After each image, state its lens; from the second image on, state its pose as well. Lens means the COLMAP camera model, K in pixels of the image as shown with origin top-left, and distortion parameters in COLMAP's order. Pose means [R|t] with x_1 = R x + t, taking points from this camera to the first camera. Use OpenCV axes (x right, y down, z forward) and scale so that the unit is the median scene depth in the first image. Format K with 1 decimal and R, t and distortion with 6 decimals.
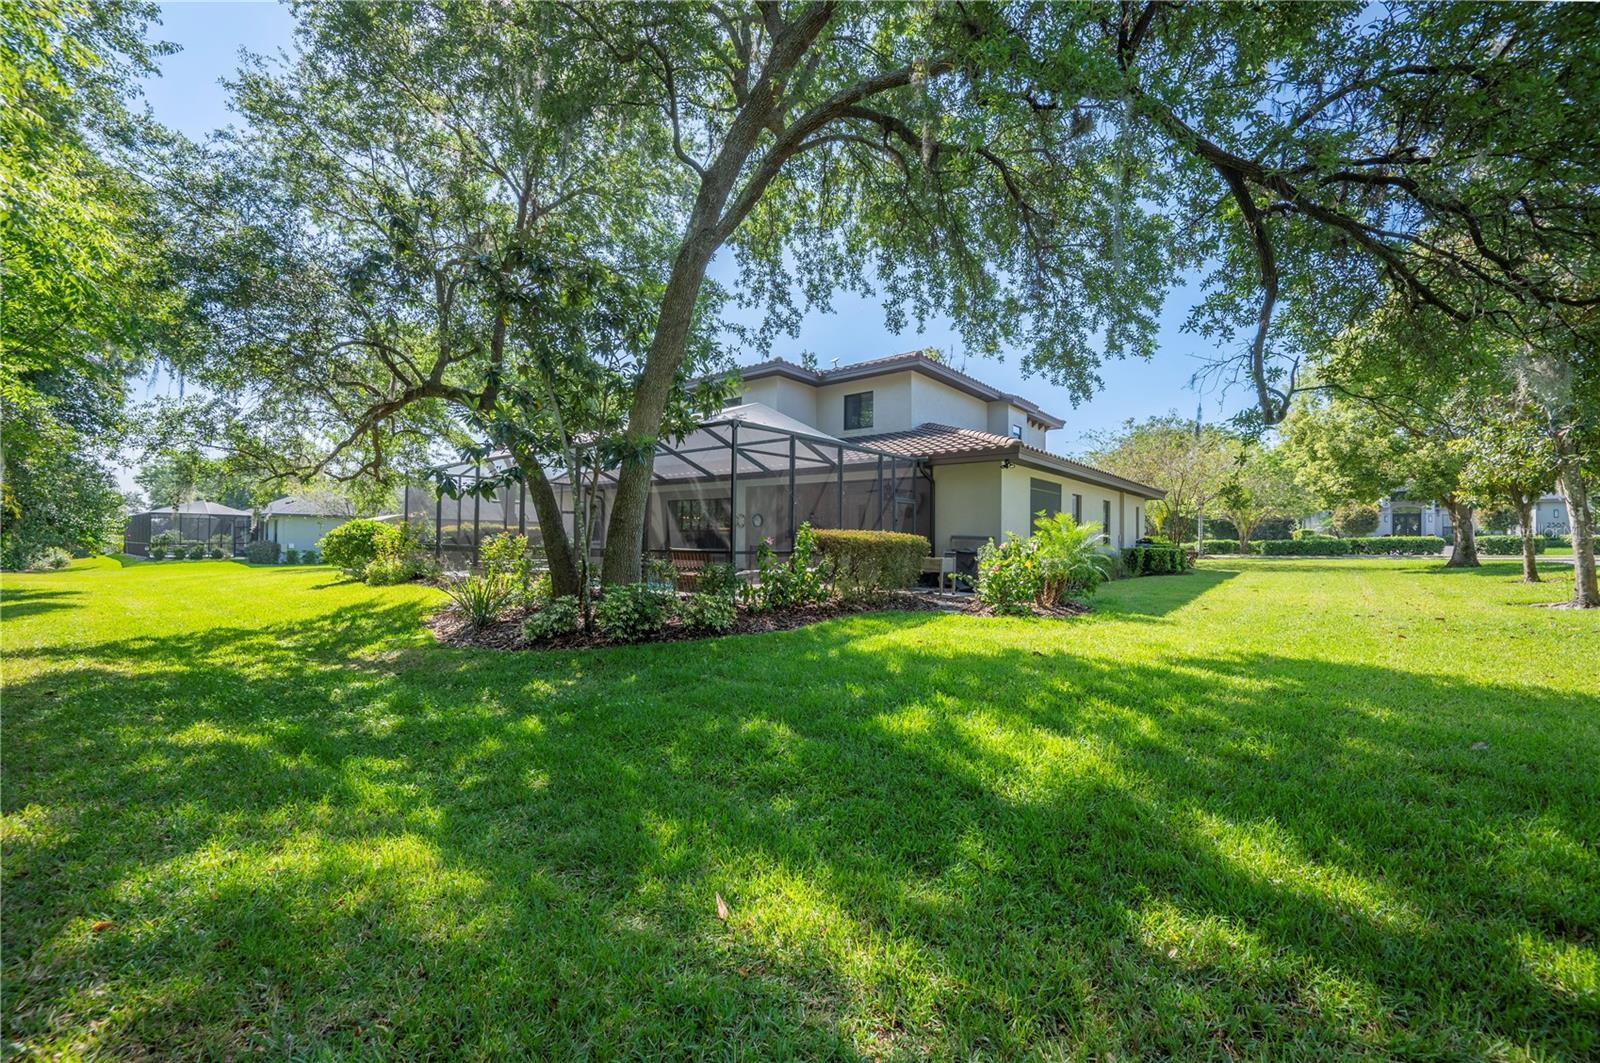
lens RADIAL K [[629.9, 0, 800.0], [0, 629.9, 531.5], [0, 0, 1]] dist [-0.013671, -0.000110]
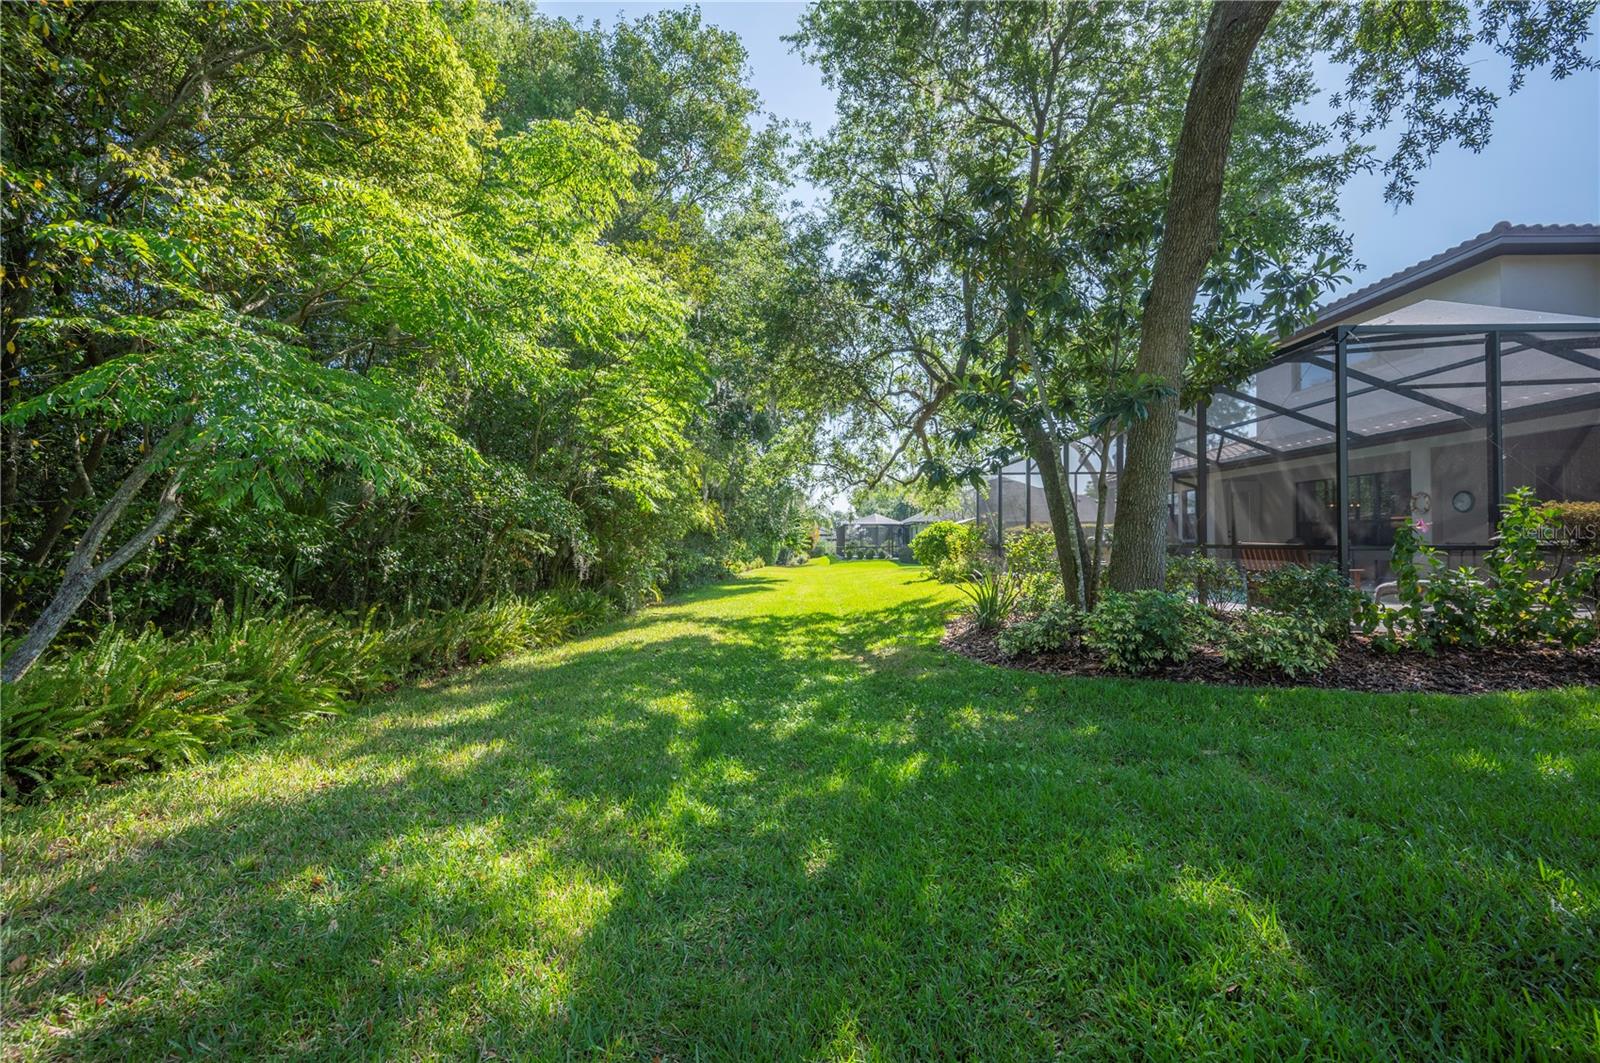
lens RADIAL K [[654.6, 0, 800.0], [0, 654.6, 531.5], [0, 0, 1]] dist [-0.000813, -0.000640]
pose [[0.624972, -0.022384, -0.780326, 0.057741], [0.019318, 0.999726, -0.013206, 0.016156], [0.780408, -0.006821, 0.625234, 0.206170]]
